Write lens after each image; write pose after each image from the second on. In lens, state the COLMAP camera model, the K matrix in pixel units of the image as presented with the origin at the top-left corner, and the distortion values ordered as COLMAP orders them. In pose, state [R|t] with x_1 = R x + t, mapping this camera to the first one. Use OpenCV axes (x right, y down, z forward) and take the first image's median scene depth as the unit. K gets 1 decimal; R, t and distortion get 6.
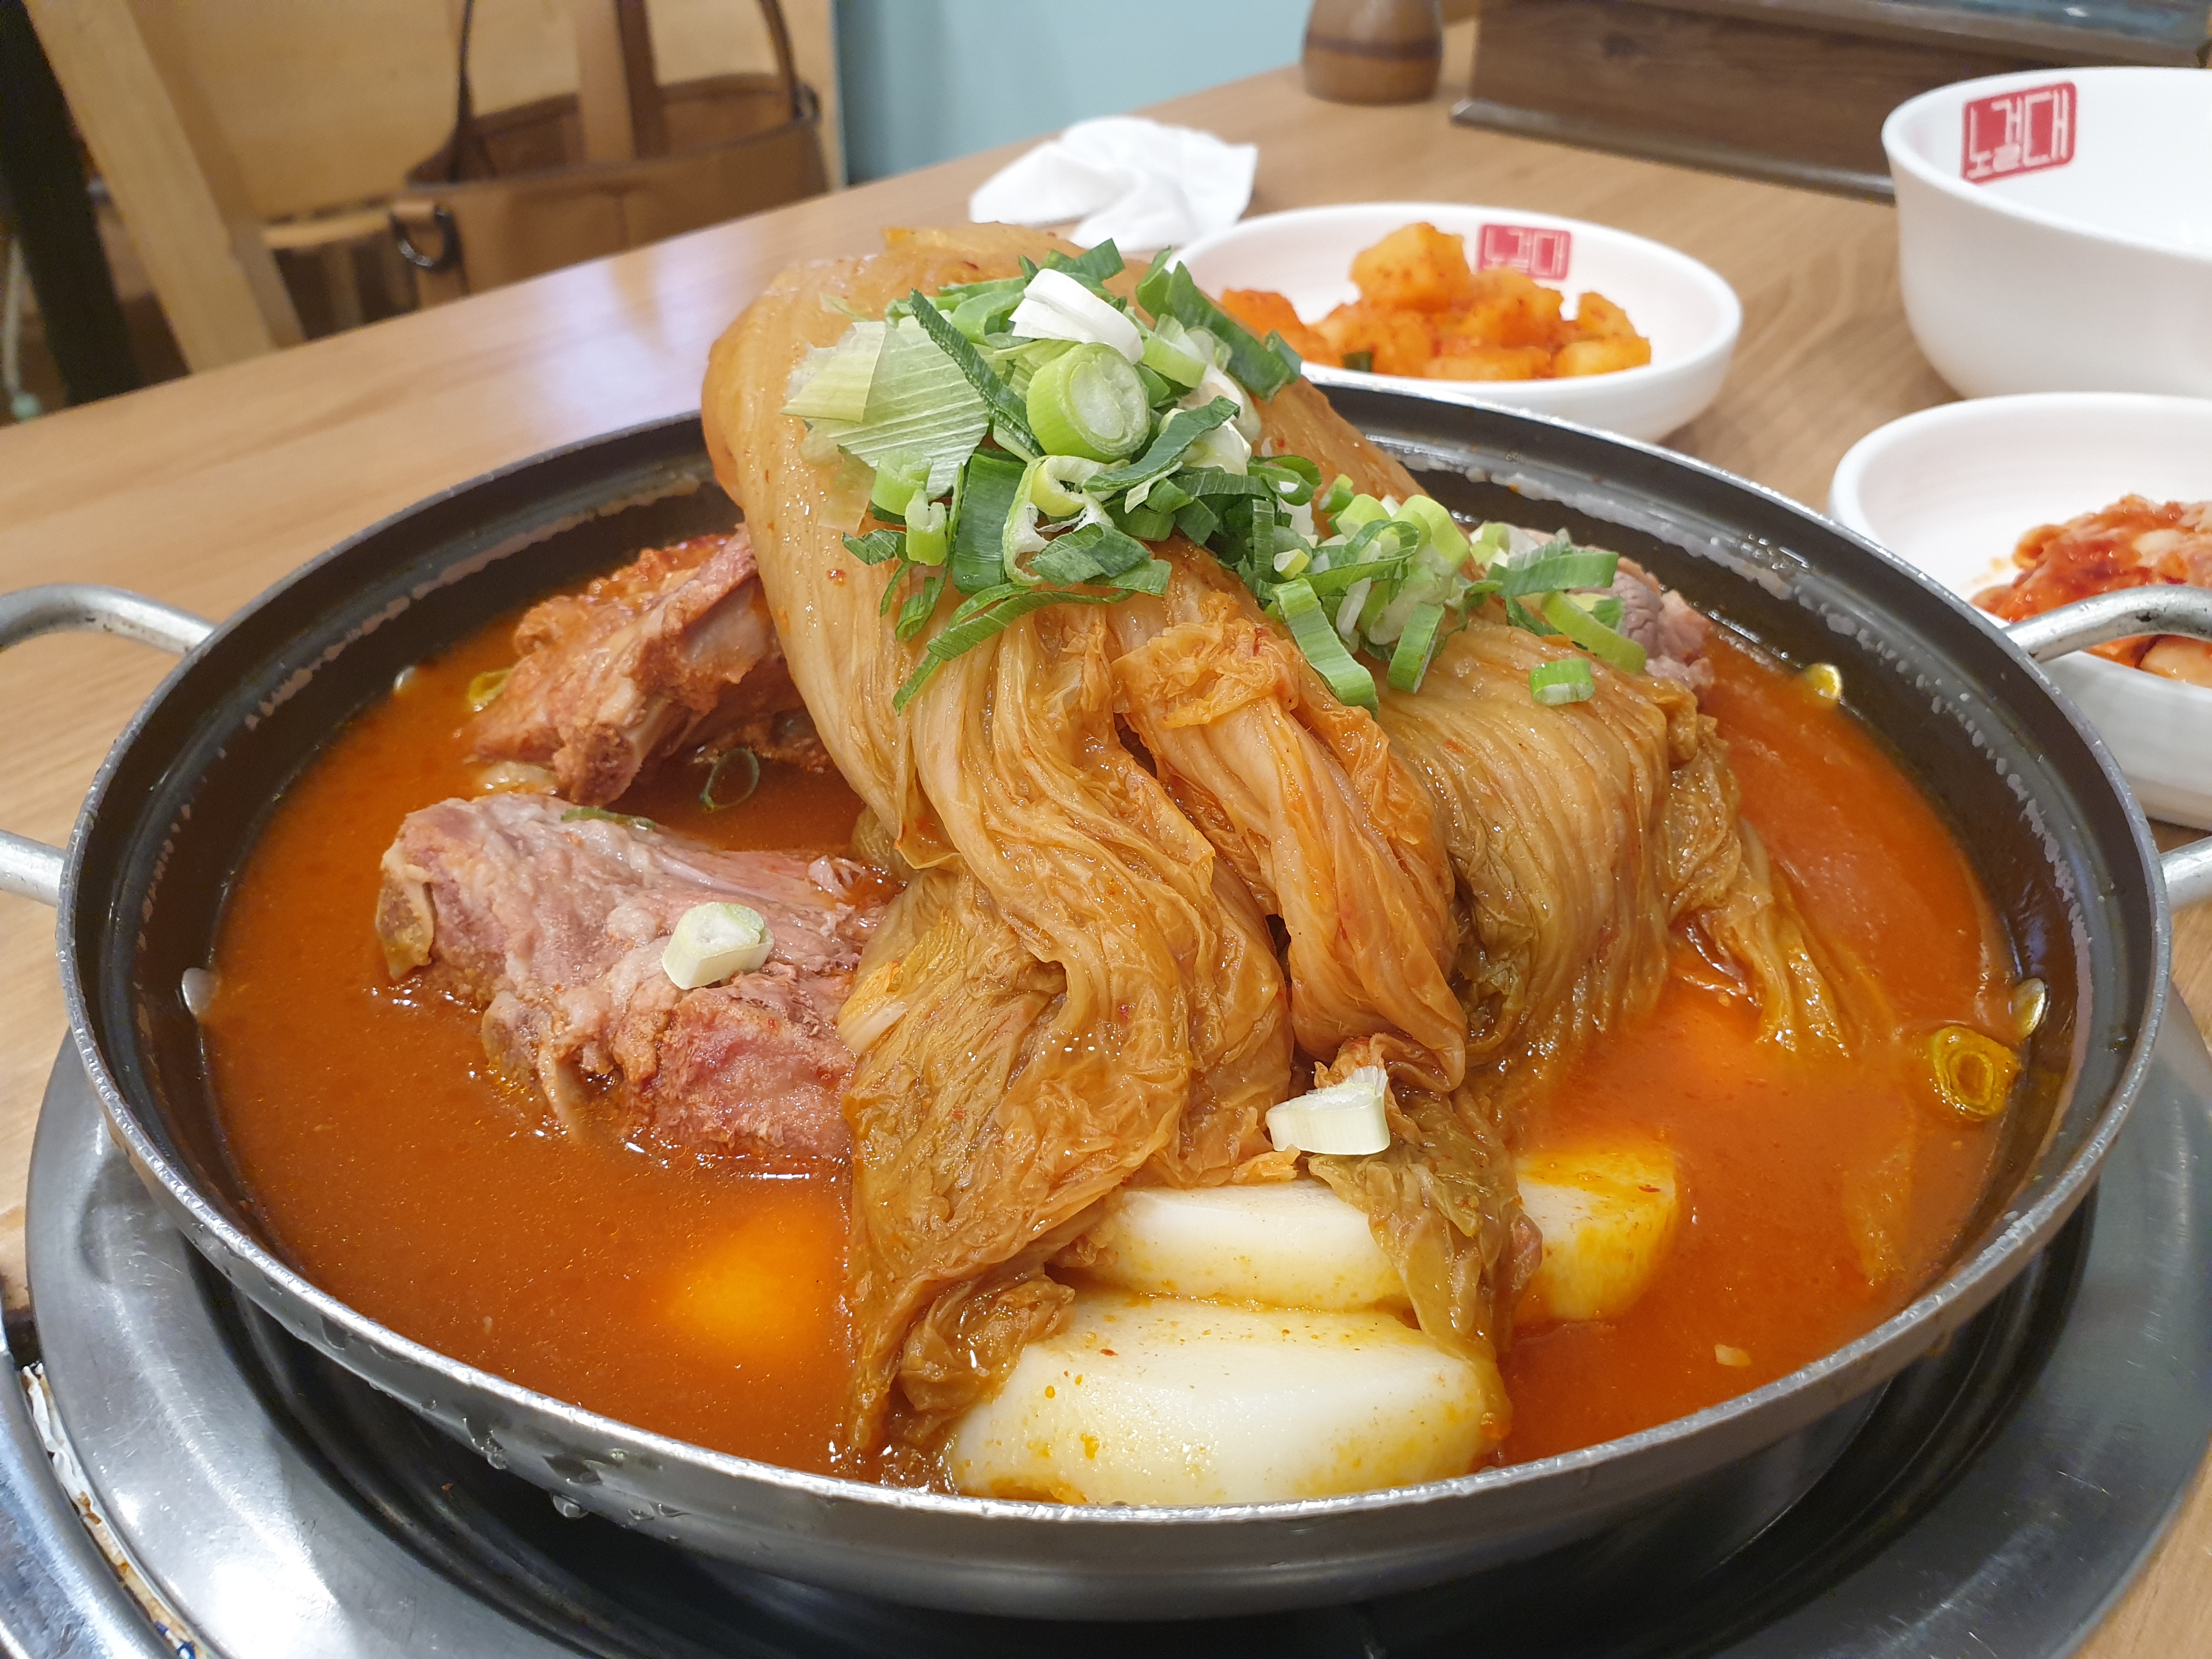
lens RADIAL K [[1697.0, 0, 1105.9], [0, 1697.0, 783.9], [0, 0, 1]] dist [-0.000096, 0.001783]
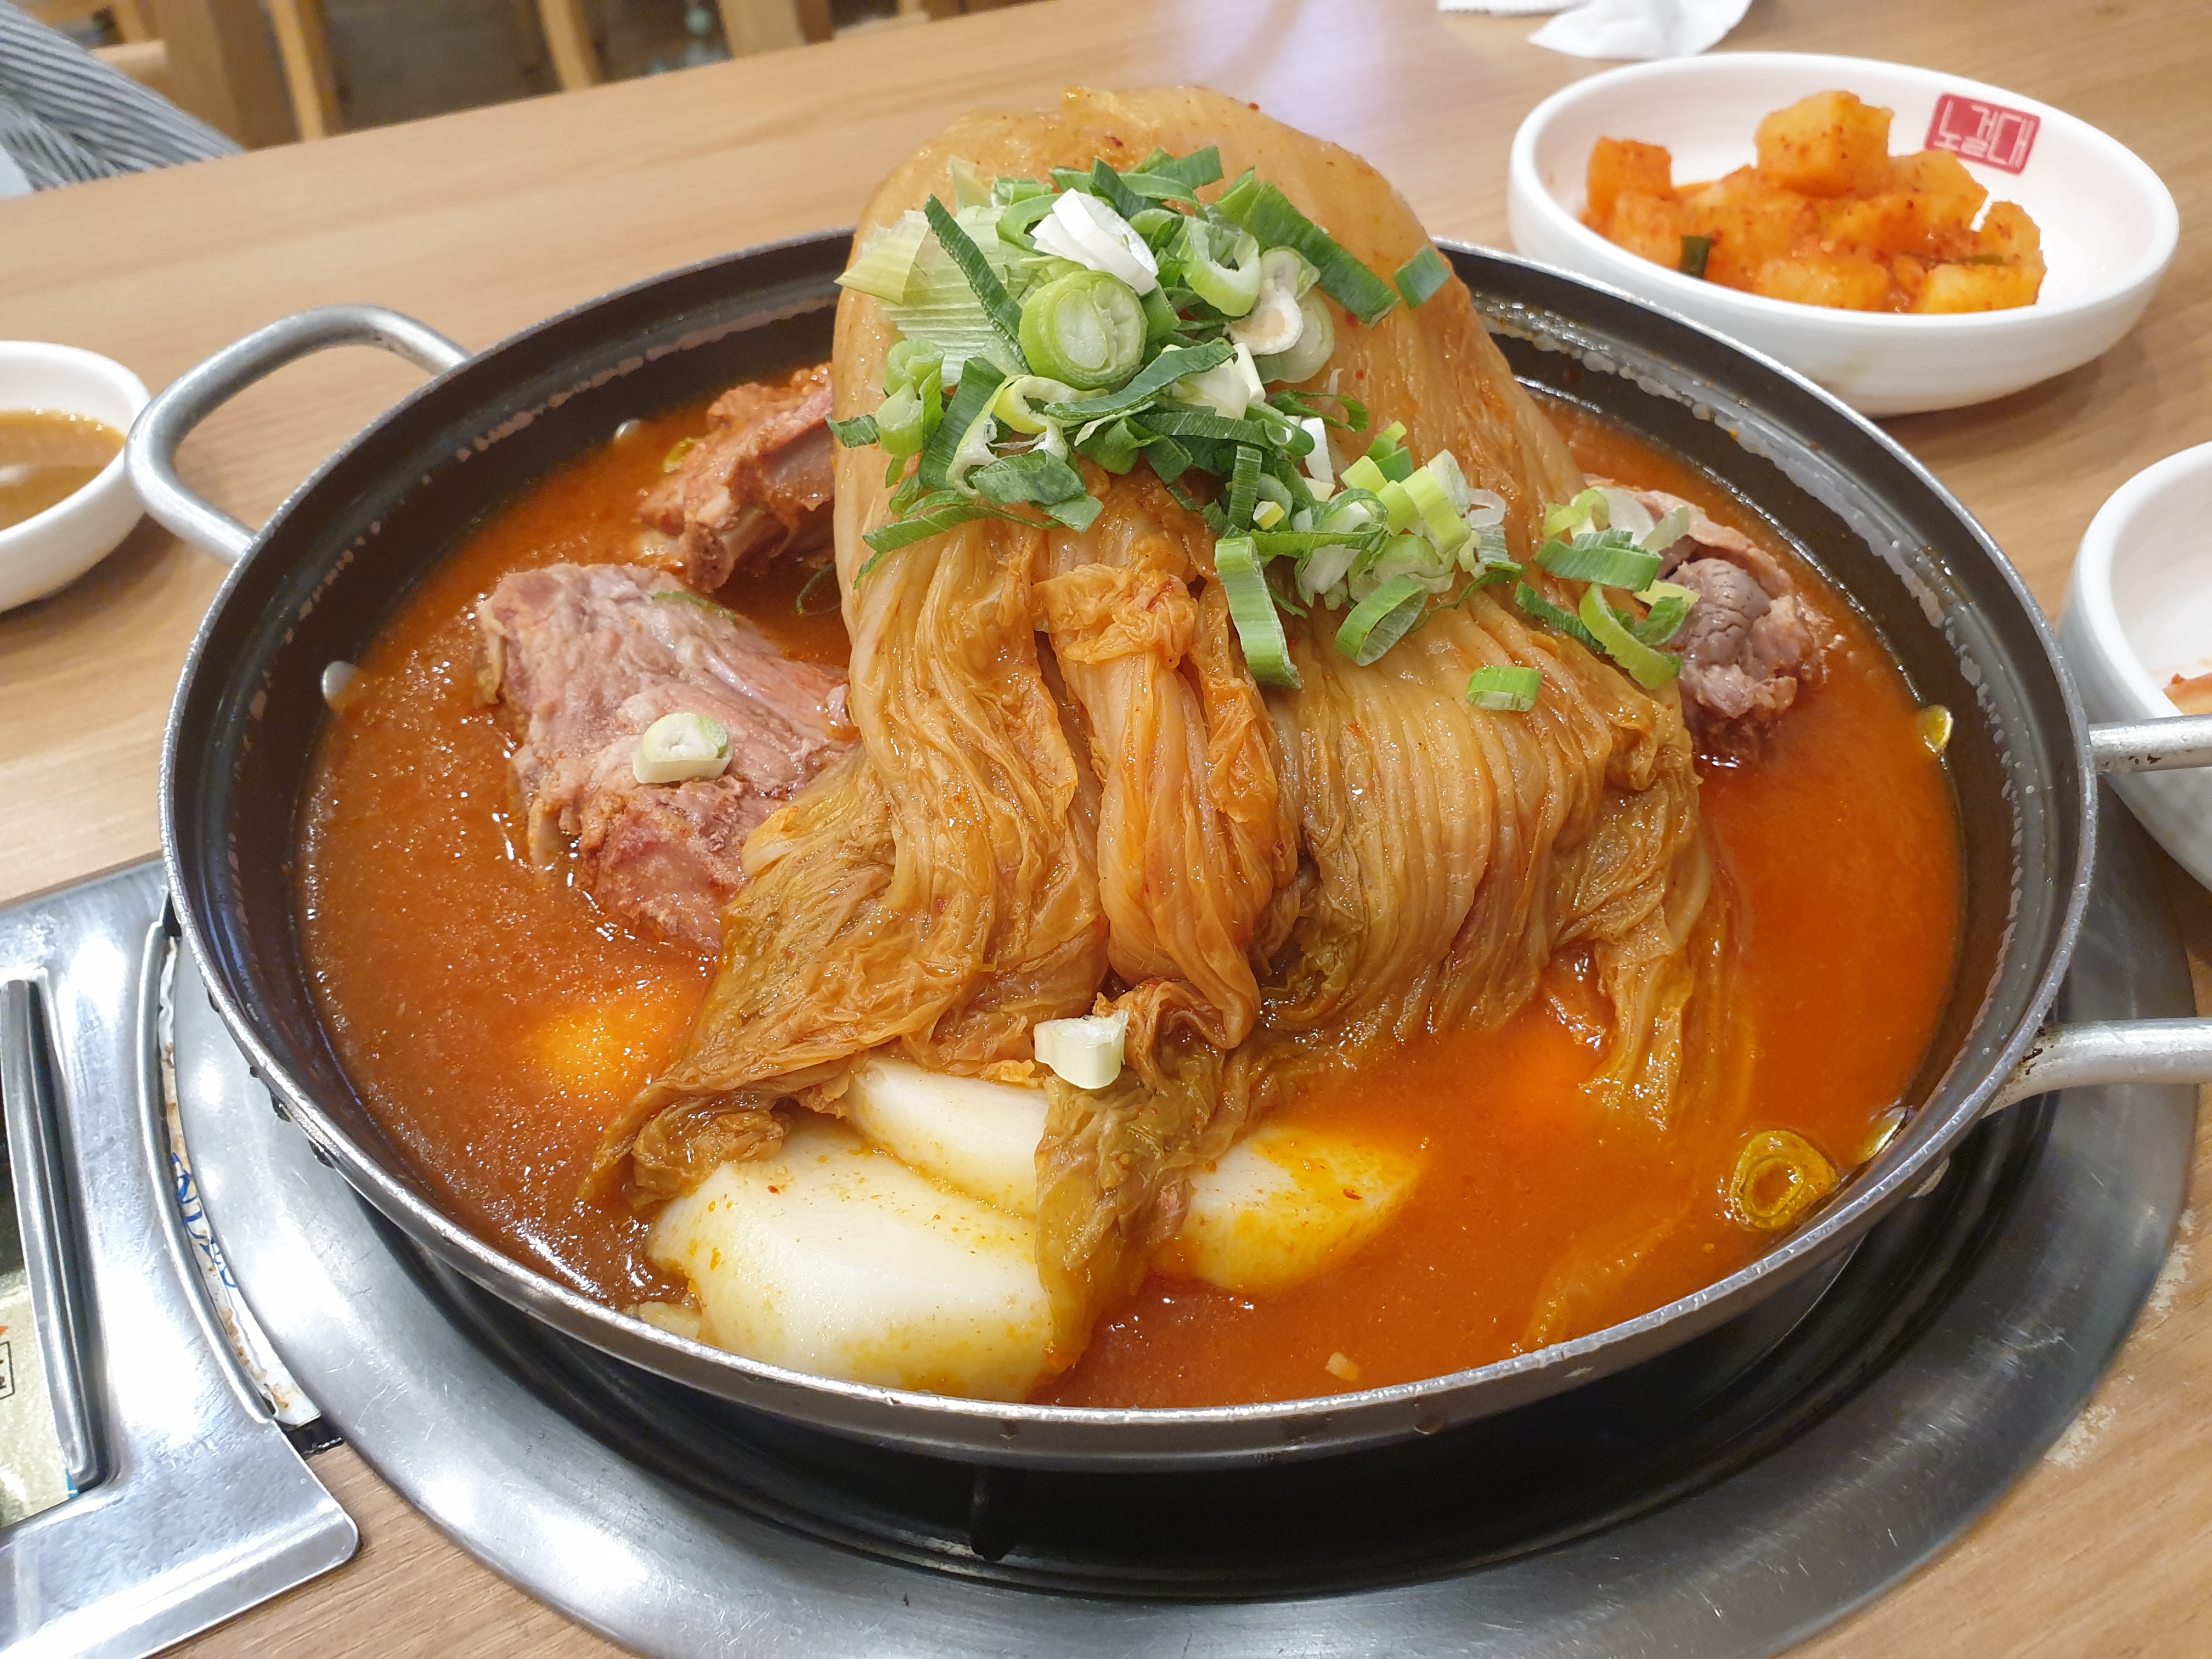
lens RADIAL K [[1656.6, 0, 1106.0], [0, 1656.6, 829.5], [0, 0, 1]] dist [0.002865, 0.004146]
pose [[0.937115, 0.248392, -0.245188, 0.327395], [-0.200473, 0.958131, 0.204440, -0.140673], [0.285704, -0.142430, 0.947675, 0.002561]]
